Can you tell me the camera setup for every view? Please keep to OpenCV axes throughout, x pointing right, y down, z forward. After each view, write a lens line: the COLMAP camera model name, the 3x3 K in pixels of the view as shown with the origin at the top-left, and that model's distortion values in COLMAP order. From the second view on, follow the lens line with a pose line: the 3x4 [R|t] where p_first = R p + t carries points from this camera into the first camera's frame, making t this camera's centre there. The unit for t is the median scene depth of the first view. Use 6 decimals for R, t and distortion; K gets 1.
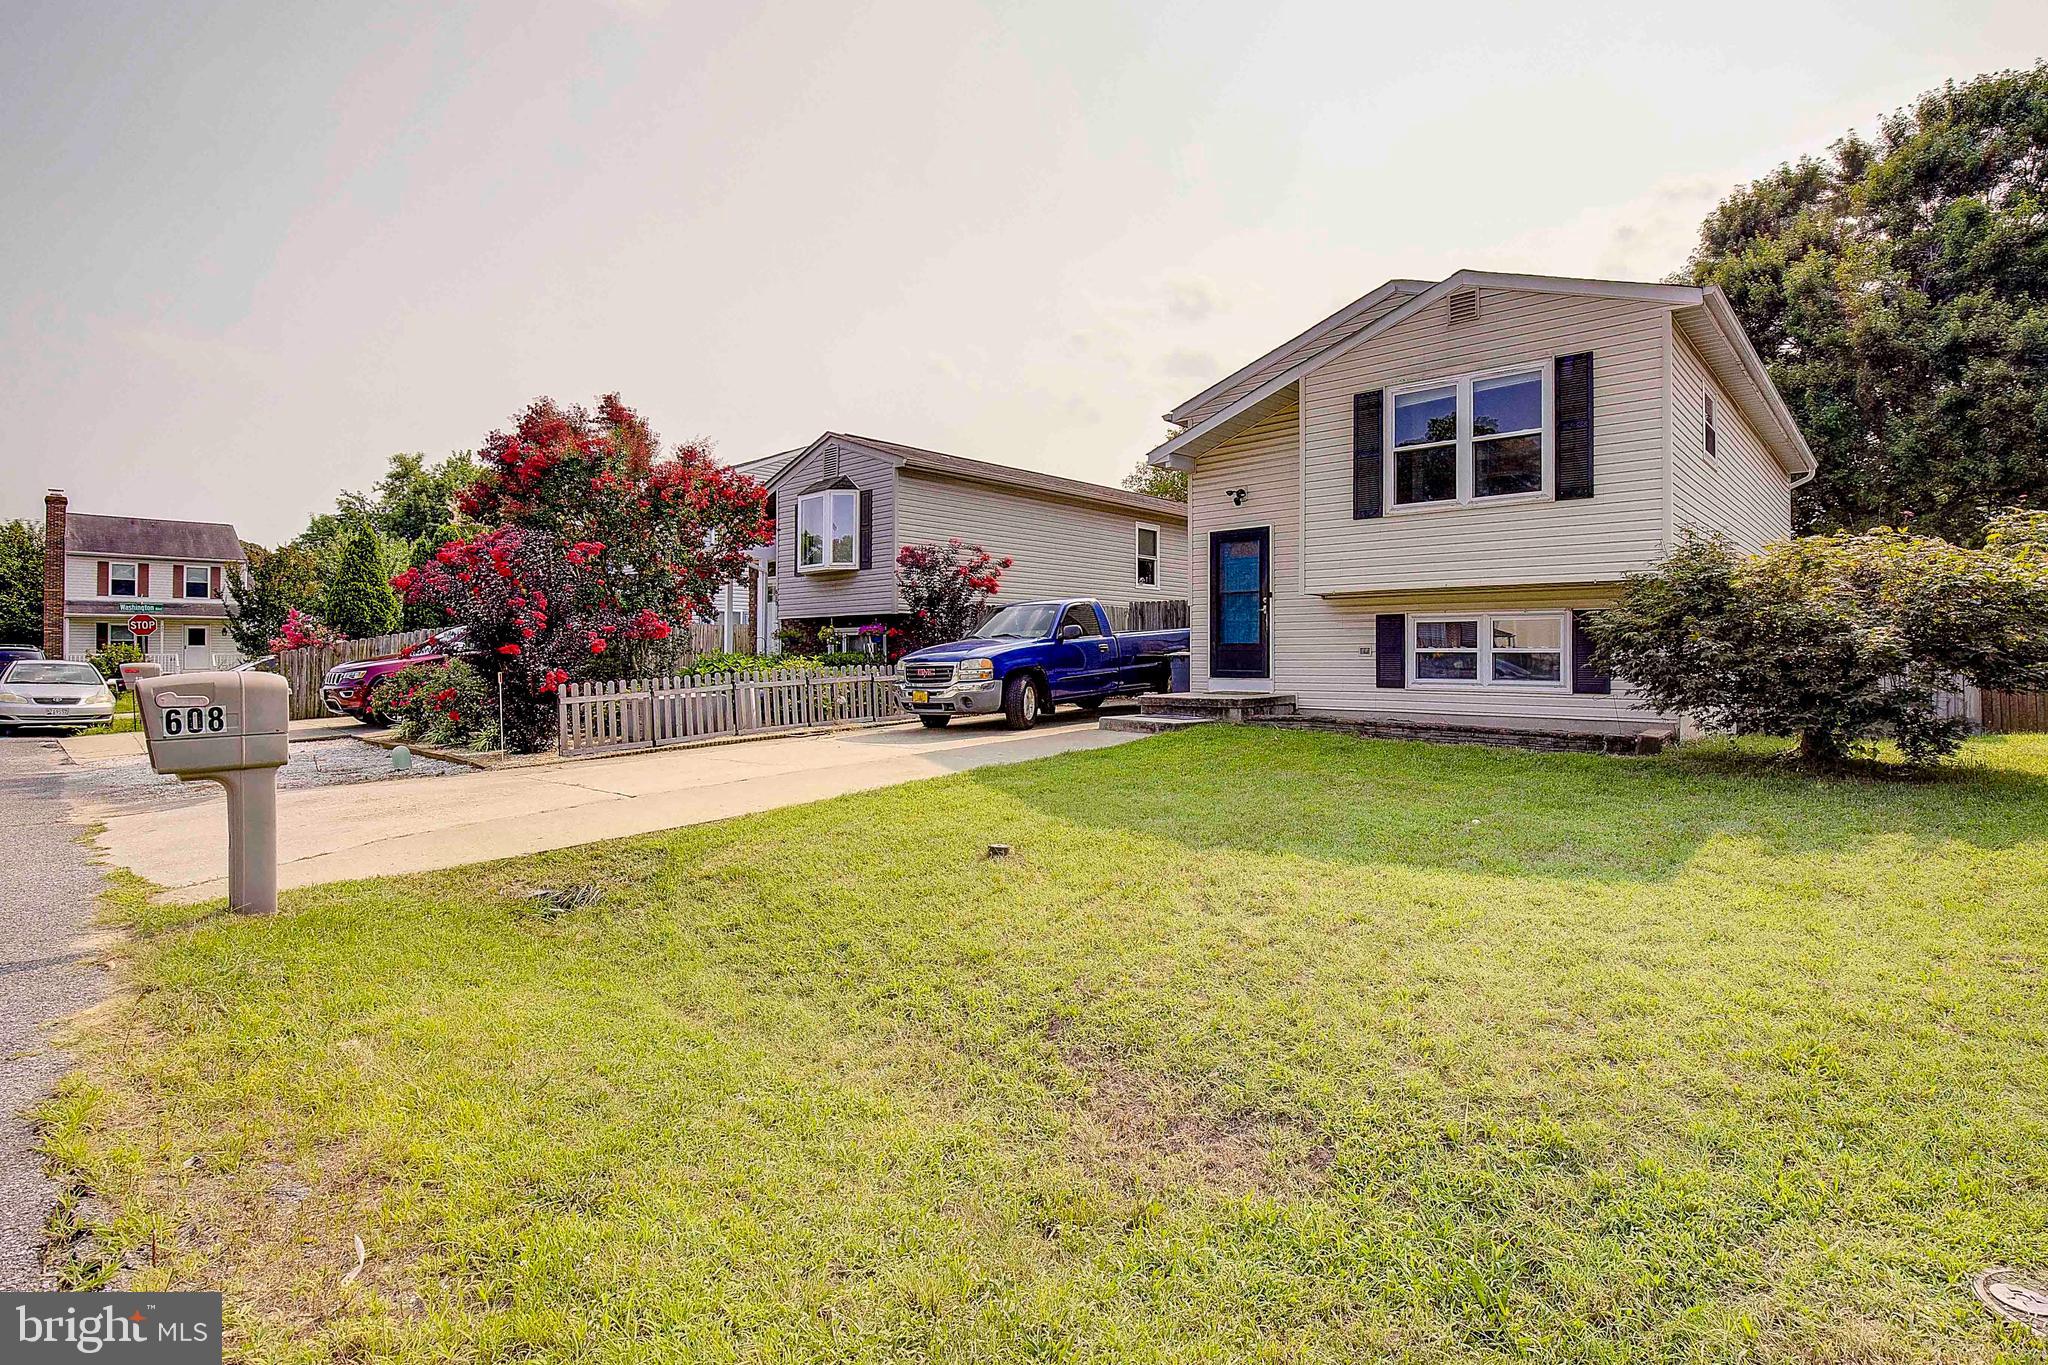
lens RADIAL K [[970.8, 0, 1070.3], [0, 970.8, 631.3], [0, 0, 1]] dist [0.000860, -0.000136]
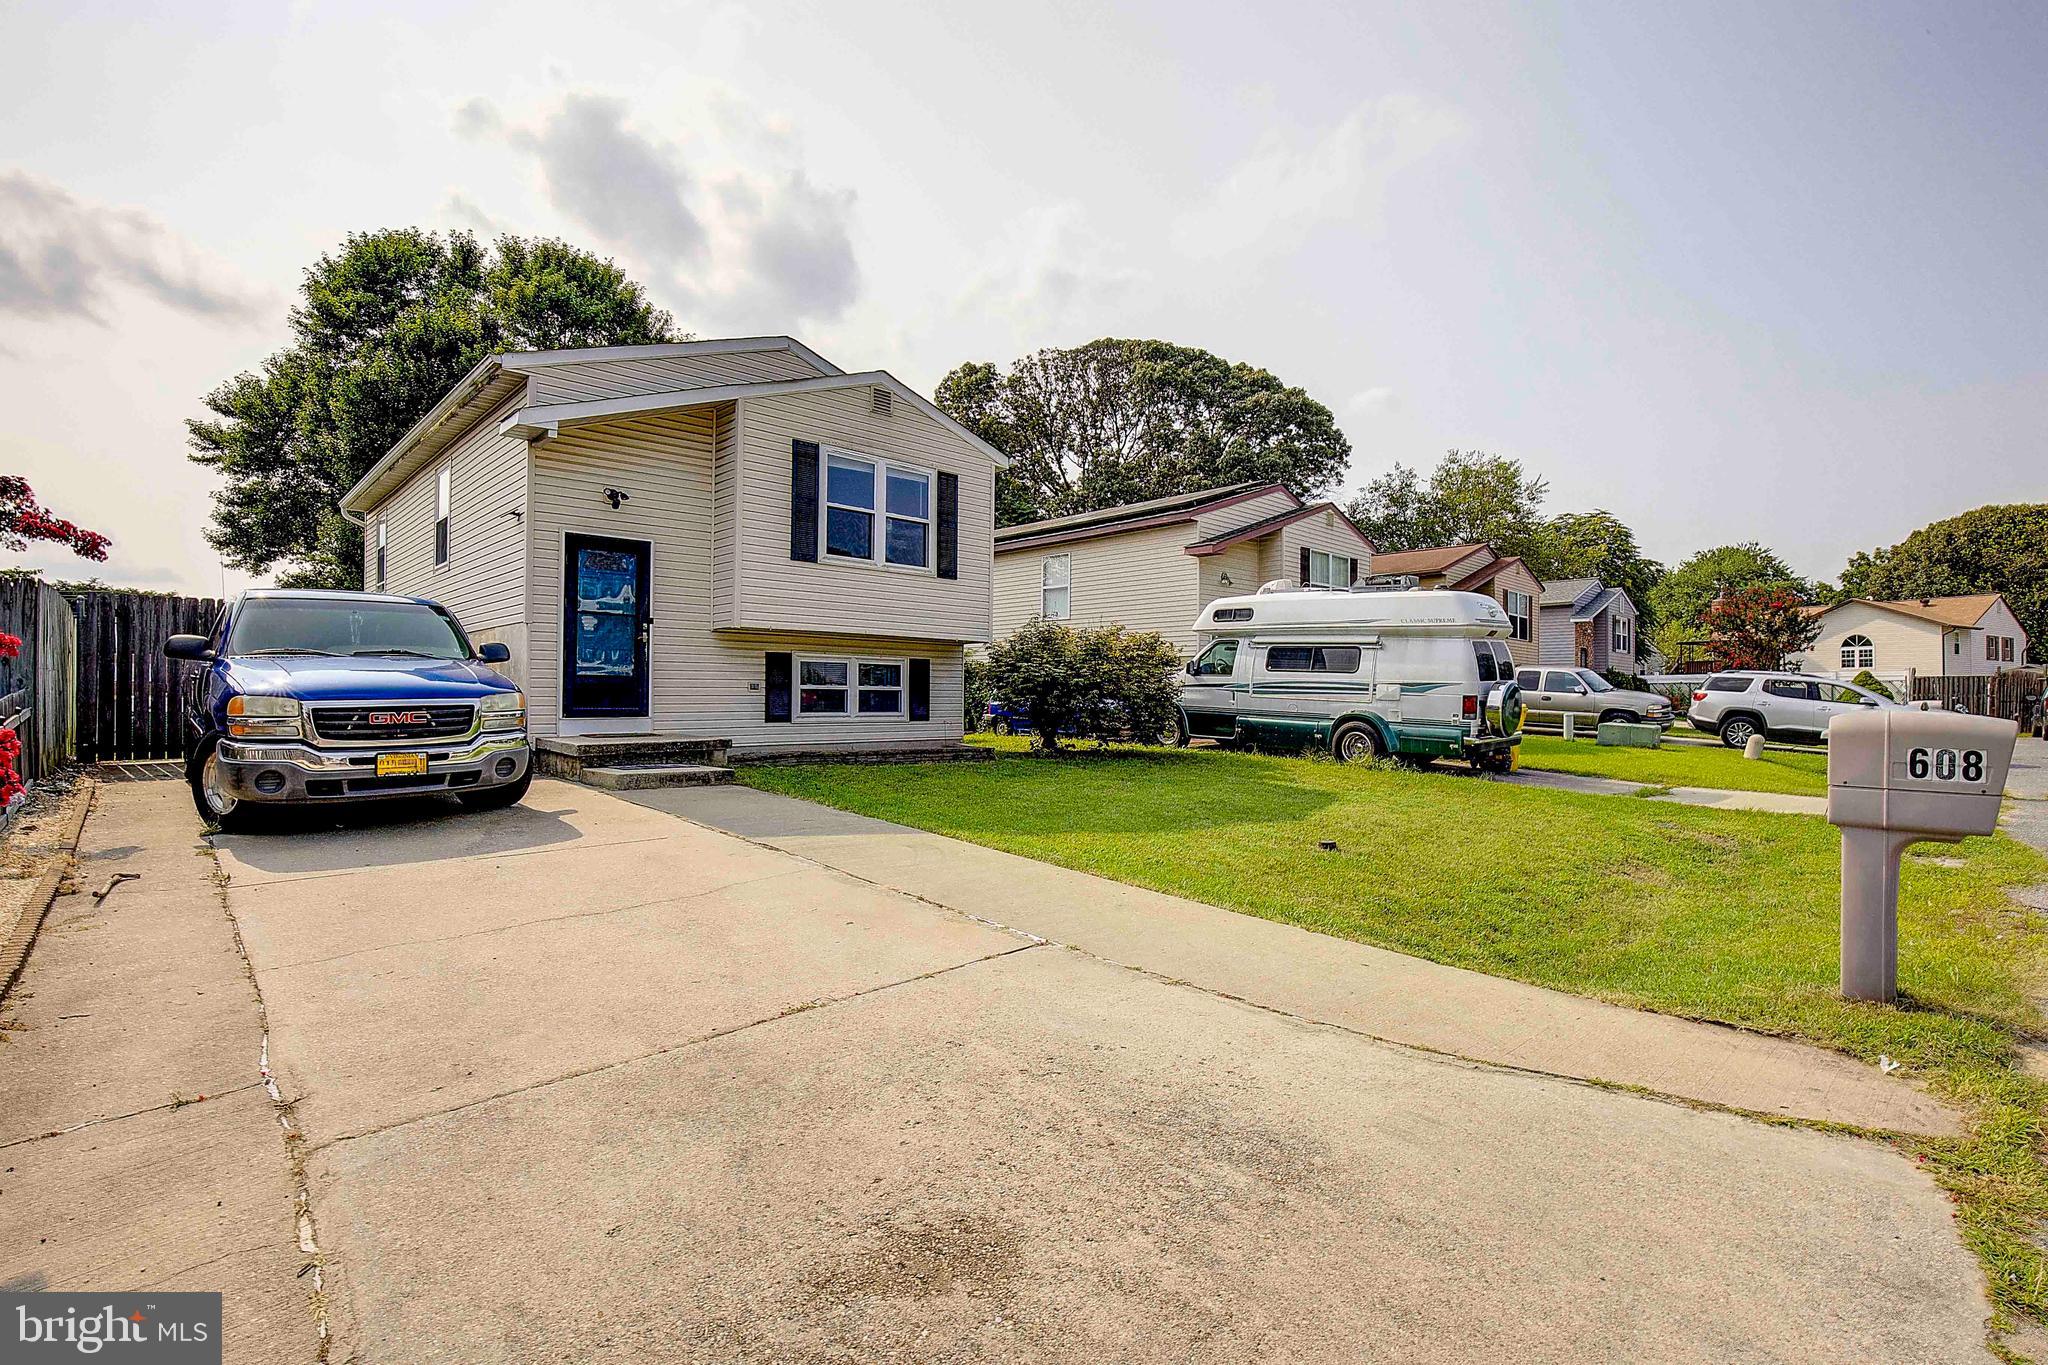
lens RADIAL K [[930.3, 0, 1013.2], [0, 930.3, 690.6], [0, 0, 1]] dist [-0.000957, -0.000091]
pose [[0.100579, 0.005073, 0.994916, -0.656297], [-0.031613, 0.999498, -0.001901, 0.018005], [-0.994427, -0.031262, 0.100688, 0.650381]]
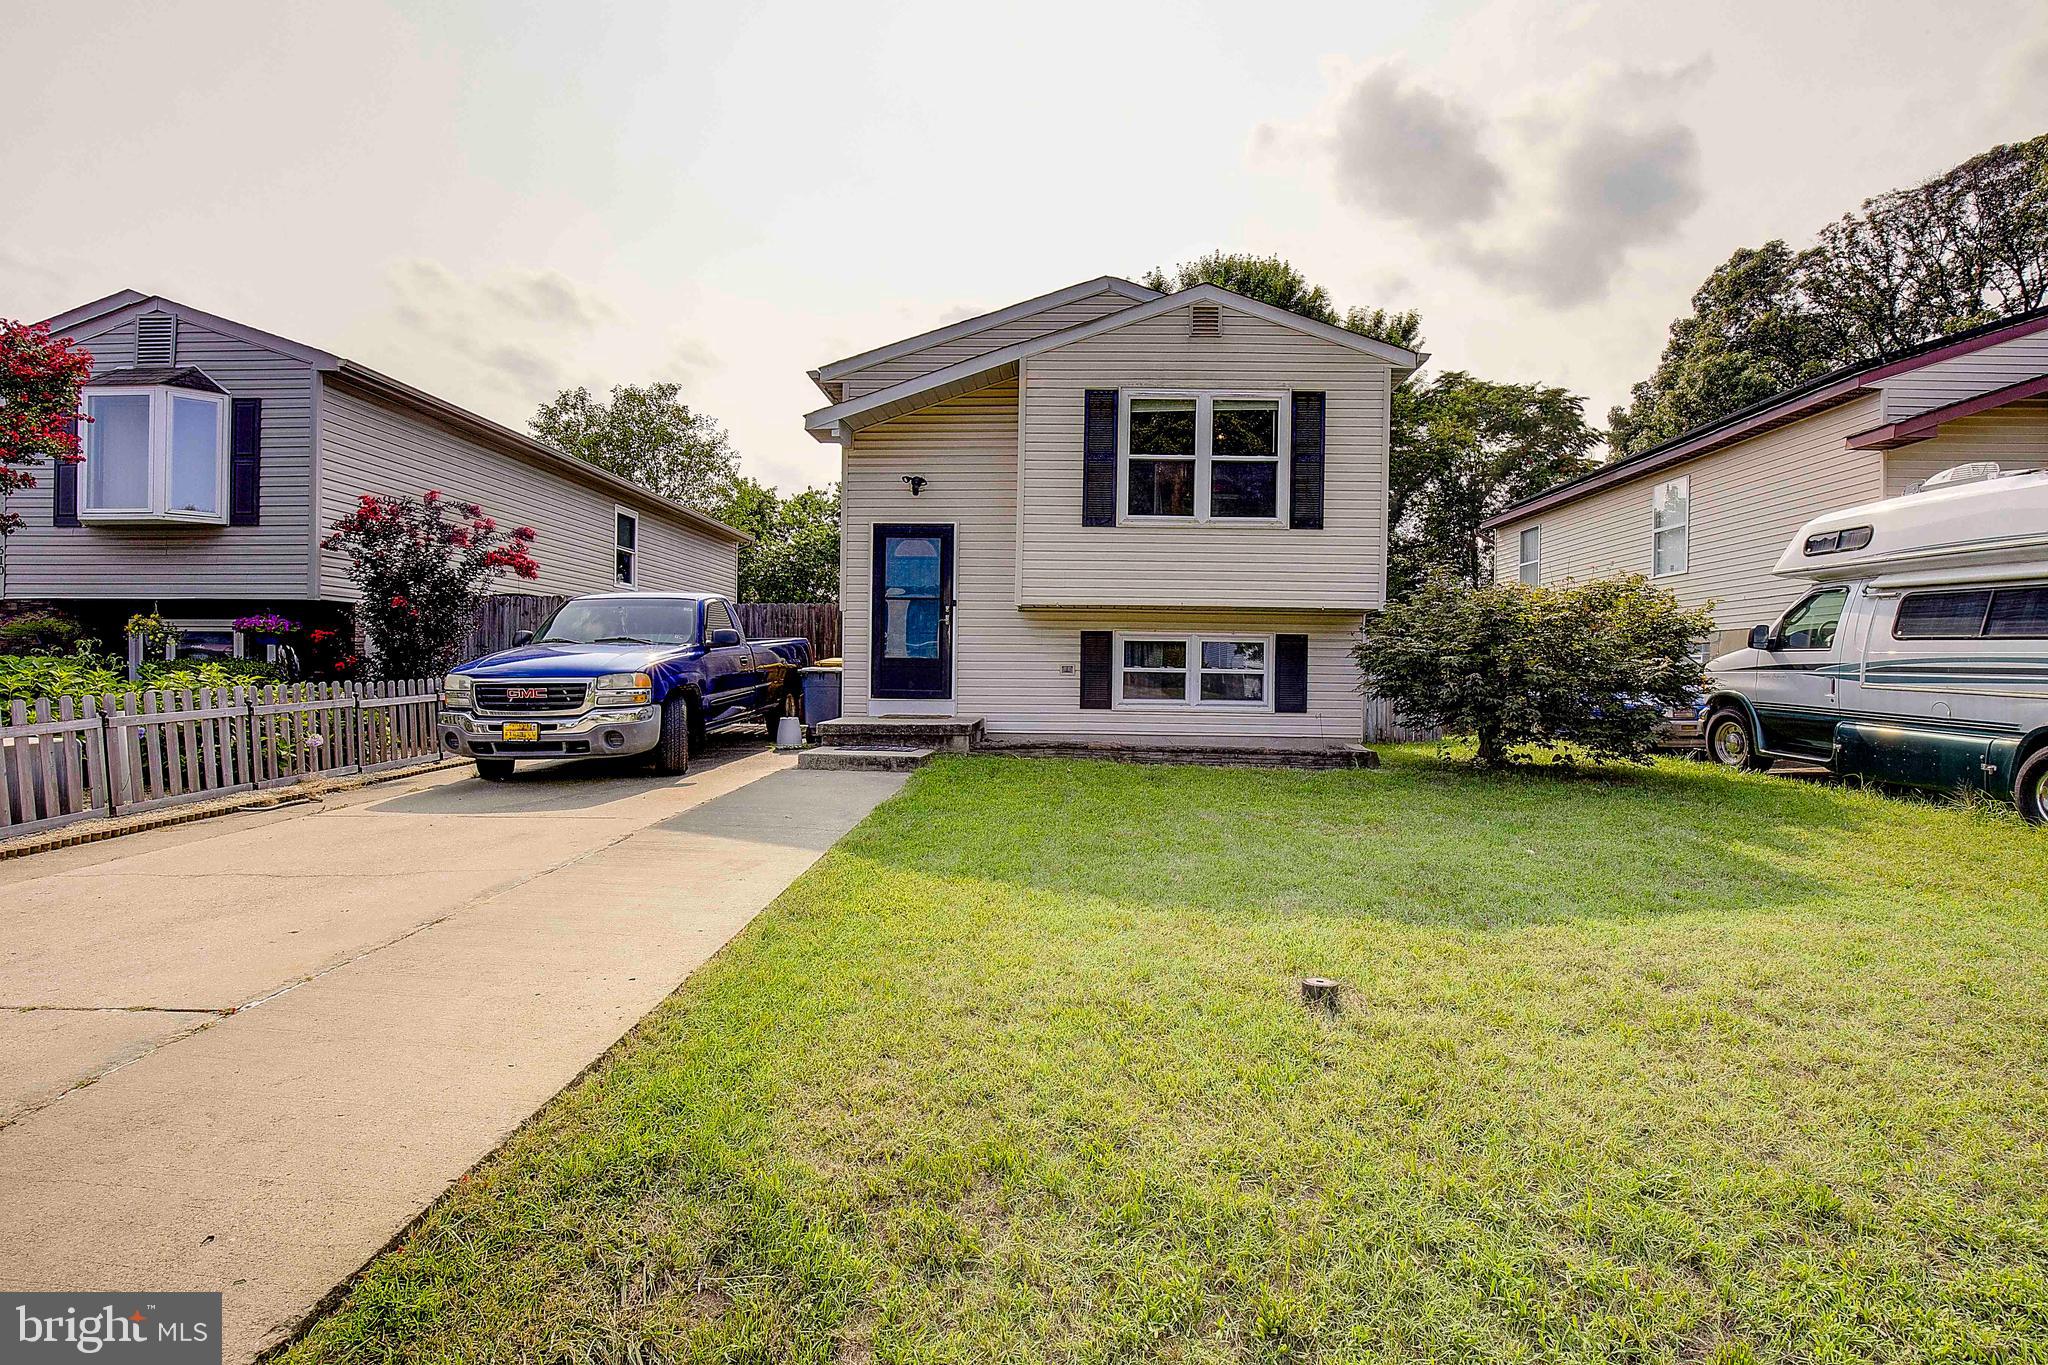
lens RADIAL K [[920.6, 0, 1044.5], [0, 920.6, 683.3], [0, 0, 1]] dist [-0.022584, 0.000306]
pose [[0.770069, 0.003030, 0.637953, -0.284757], [-0.028210, 0.999172, 0.029307, 0.008619], [-0.637336, -0.040565, 0.769517, 0.343041]]
